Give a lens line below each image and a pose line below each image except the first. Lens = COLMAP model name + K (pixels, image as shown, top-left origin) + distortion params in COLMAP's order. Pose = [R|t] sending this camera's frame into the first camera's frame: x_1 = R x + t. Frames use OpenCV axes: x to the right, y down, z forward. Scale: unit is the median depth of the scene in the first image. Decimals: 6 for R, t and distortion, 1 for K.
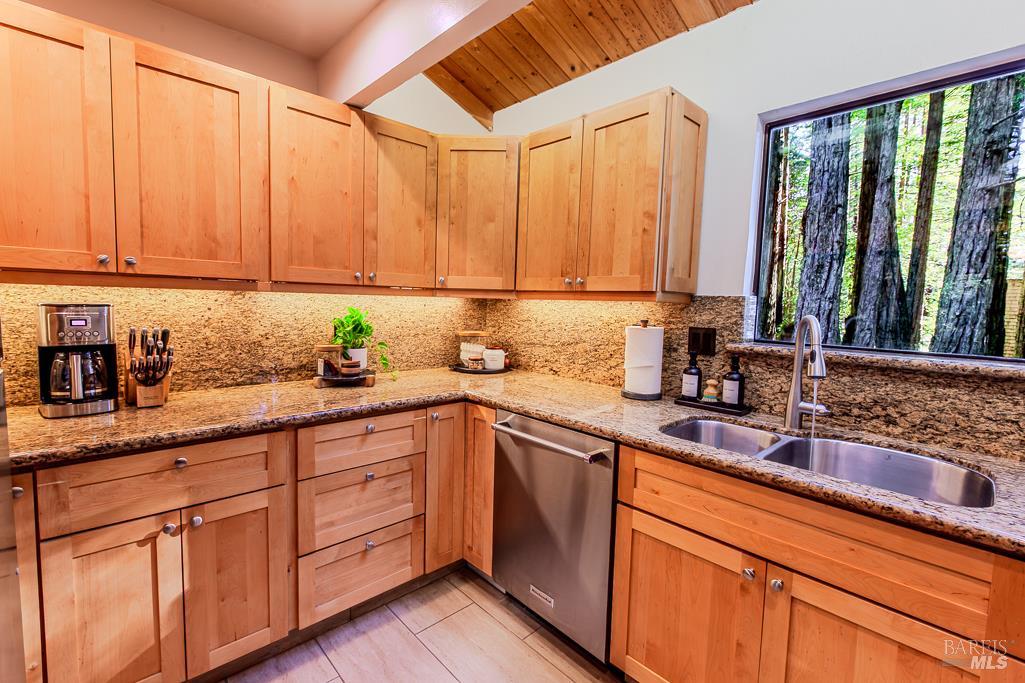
lens RADIAL K [[463.9, 0, 512.5], [0, 463.9, 341.5], [0, 0, 1]] dist [-0.000539, -0.000297]
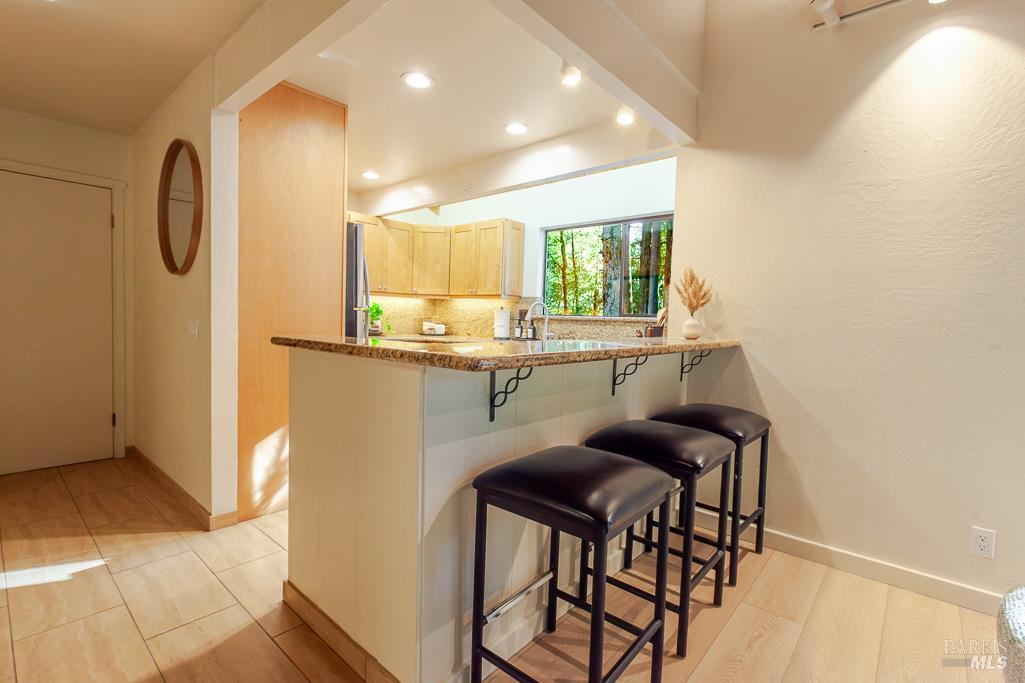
lens RADIAL K [[475.0, 0, 512.5], [0, 475.0, 341.5], [0, 0, 1]] dist [0.000617, -0.000127]
pose [[0.995287, -0.002901, 0.096928, 0.102631], [0.005953, 0.999495, -0.031216, 0.215559], [-0.096789, 0.031646, 0.994802, -1.488420]]
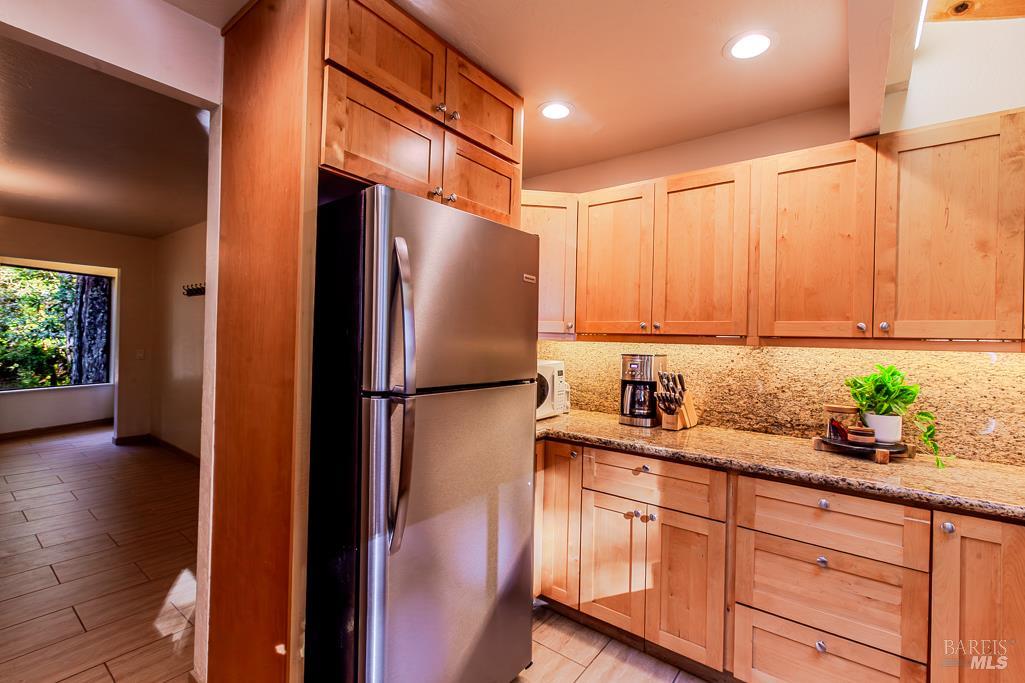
lens RADIAL K [[467.3, 0, 512.5], [0, 467.3, 341.5], [0, 0, 1]] dist [-0.002205, -0.000487]
pose [[0.150705, -0.018983, -0.988397, 0.426430], [-0.106388, 0.993698, -0.035306, -0.016949], [0.982838, 0.110474, 0.147735, 0.253378]]
